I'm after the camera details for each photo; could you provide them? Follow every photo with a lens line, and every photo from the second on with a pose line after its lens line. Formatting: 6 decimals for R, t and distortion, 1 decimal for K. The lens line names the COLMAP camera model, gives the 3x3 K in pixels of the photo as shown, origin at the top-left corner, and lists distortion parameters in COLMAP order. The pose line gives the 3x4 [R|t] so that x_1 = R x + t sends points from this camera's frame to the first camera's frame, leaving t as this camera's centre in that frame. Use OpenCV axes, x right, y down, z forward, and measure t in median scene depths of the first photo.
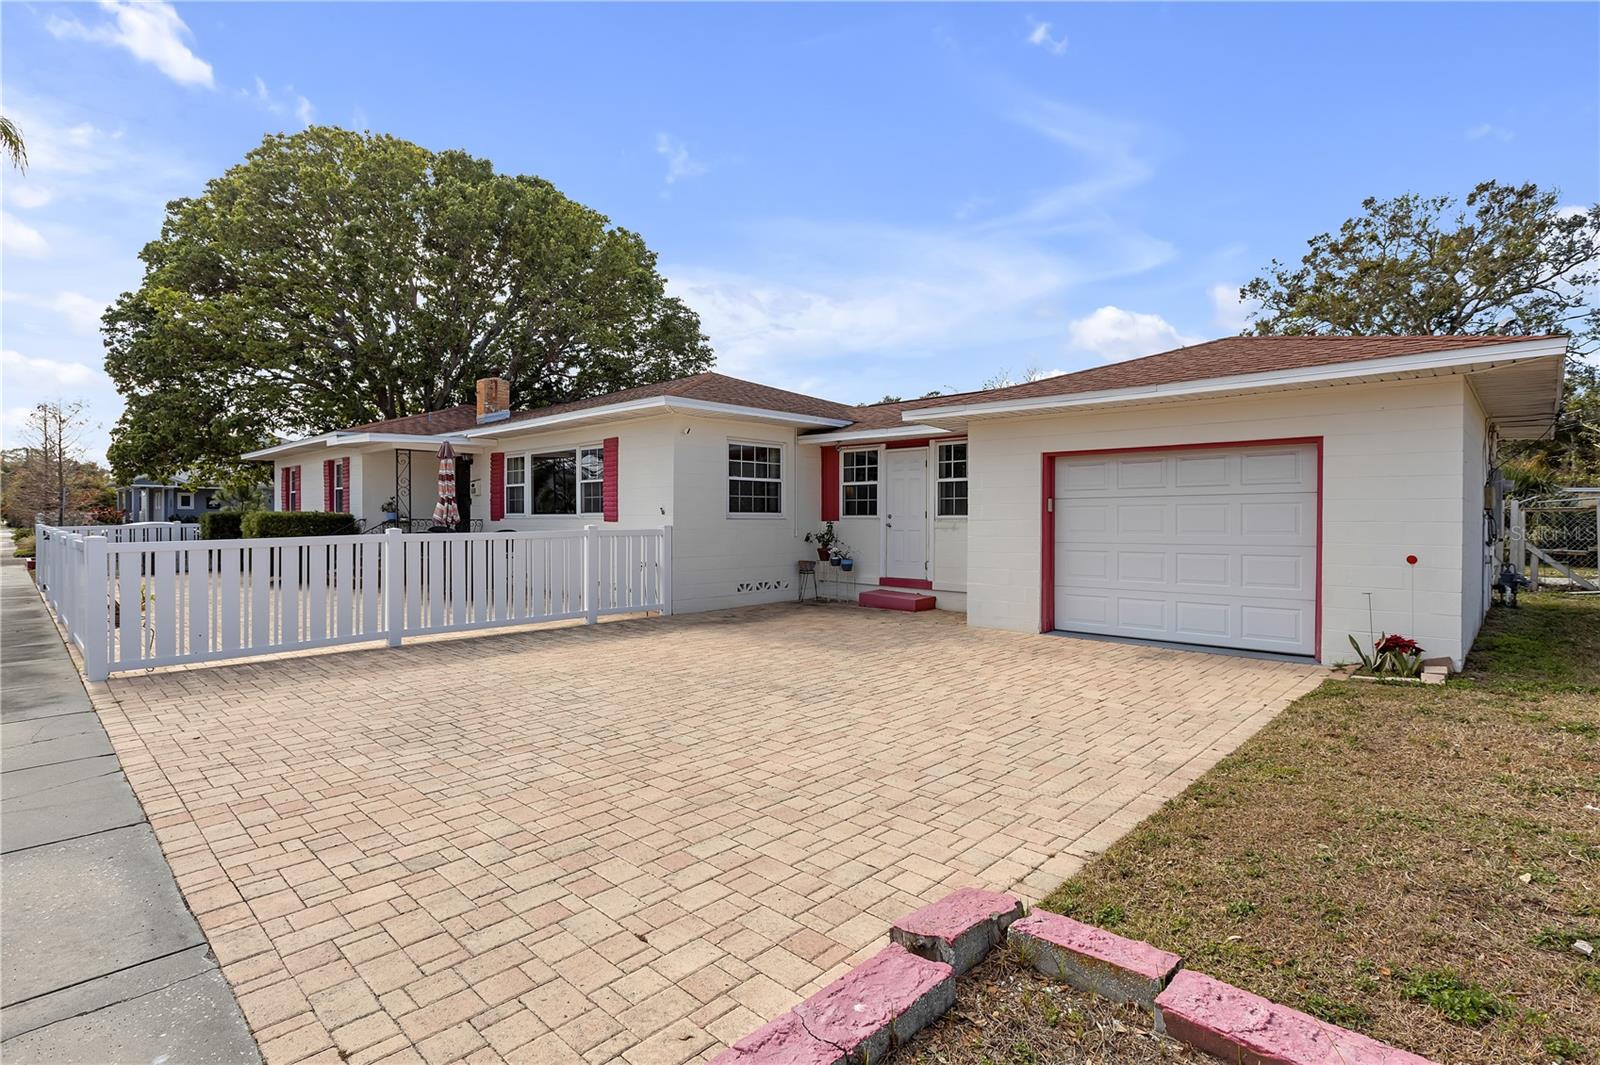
lens RADIAL K [[768.5, 0, 800.5], [0, 768.5, 525.8], [0, 0, 1]] dist [-0.005273, 0.002301]
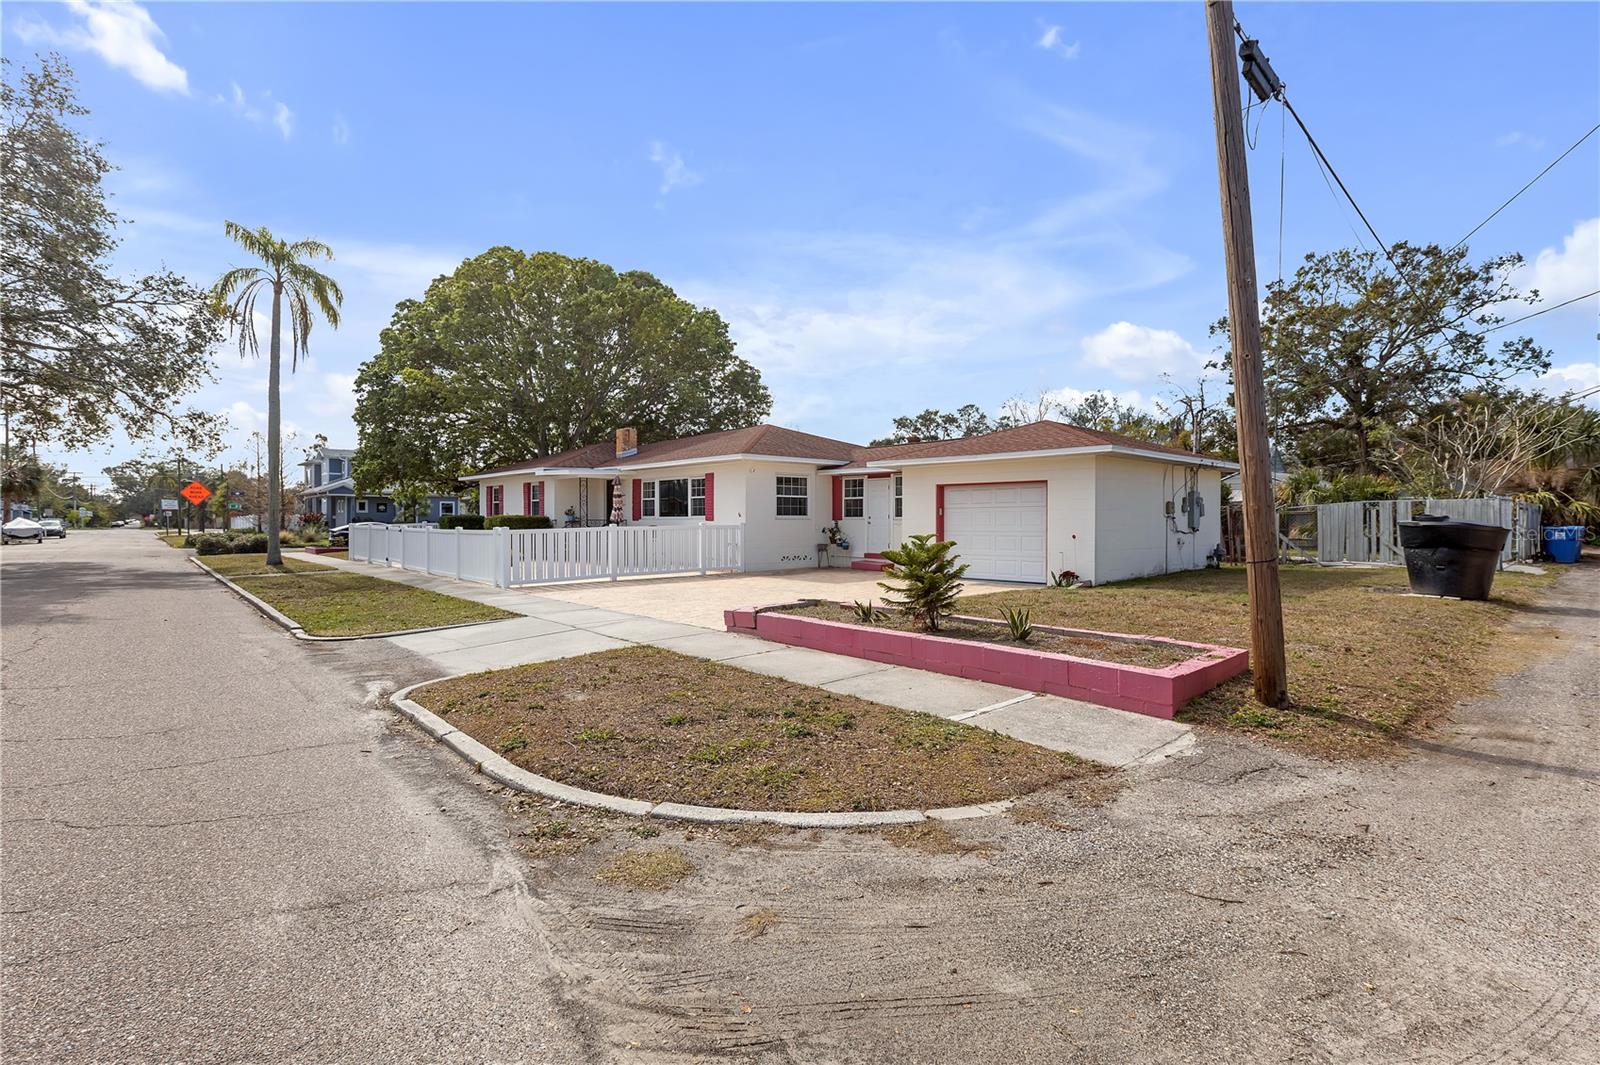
lens RADIAL K [[730.7, 0, 807.9], [0, 730.7, 527.1], [0, 0, 1]] dist [0.003123, 0.000097]
pose [[0.997776, -0.001056, -0.066645, 0.083683], [0.001140, 0.999999, 0.001232, 0.006795], [0.066644, -0.001305, 0.997776, -0.617943]]
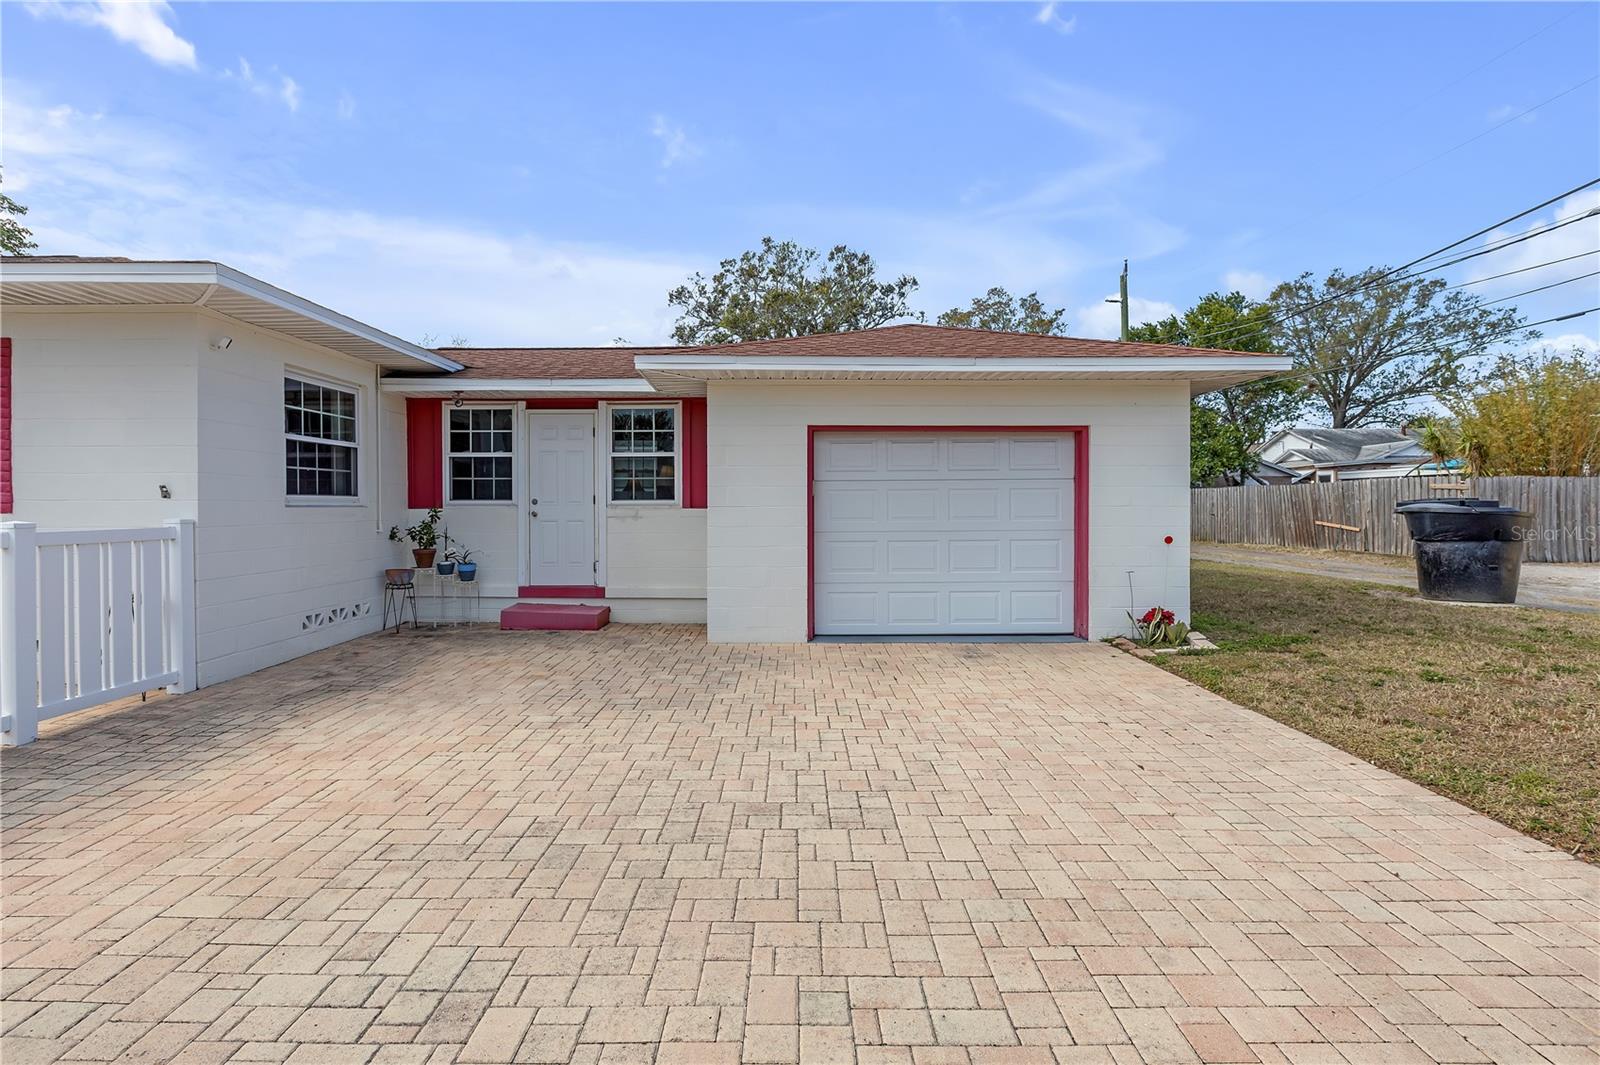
lens RADIAL K [[768.5, 0, 789.2], [0, 768.5, 510.4], [0, 0, 1]] dist [-0.005273, 0.002301]
pose [[0.727091, -0.008555, 0.686487, -0.199556], [0.008835, 0.999956, 0.003105, -0.003882], [-0.686484, 0.003808, 0.727135, 0.294486]]
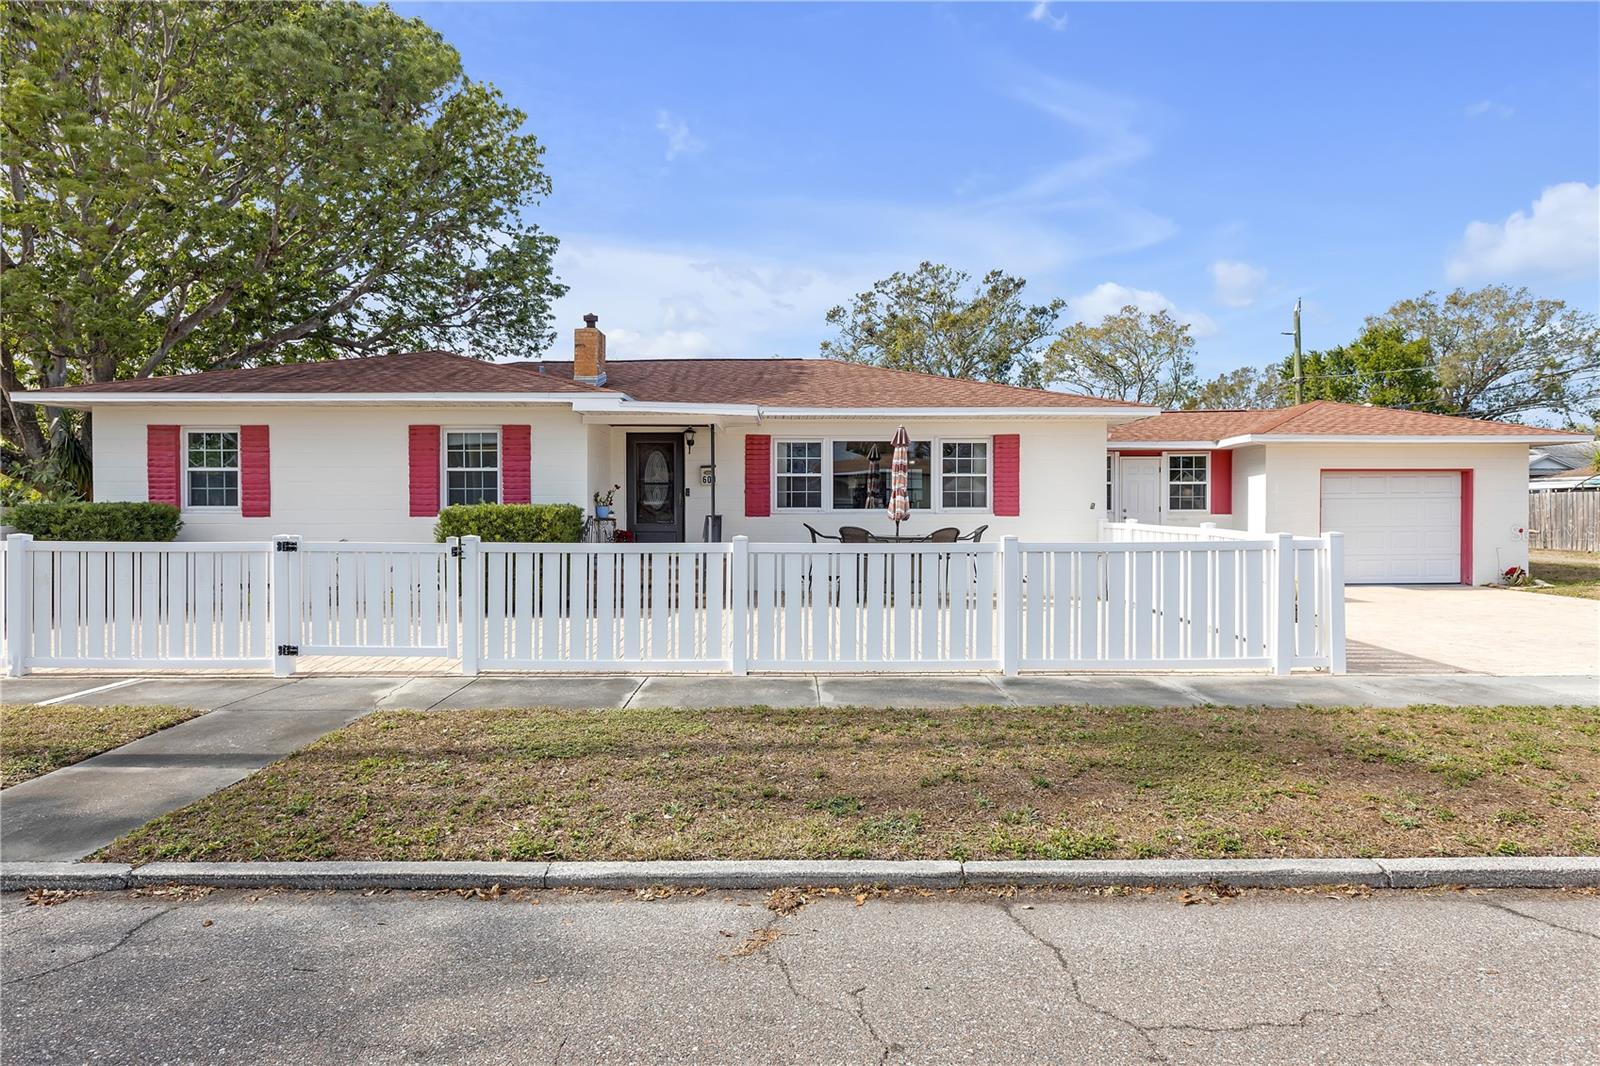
lens RADIAL K [[841.6, 0, 790.0], [0, 841.6, 525.4], [0, 0, 1]] dist [0.001369, -0.004749]
pose [[0.732280, -0.013128, 0.680877, -1.183362], [0.007388, 0.999908, 0.011334, -0.006620], [-0.680963, -0.003269, 0.732310, 0.353758]]
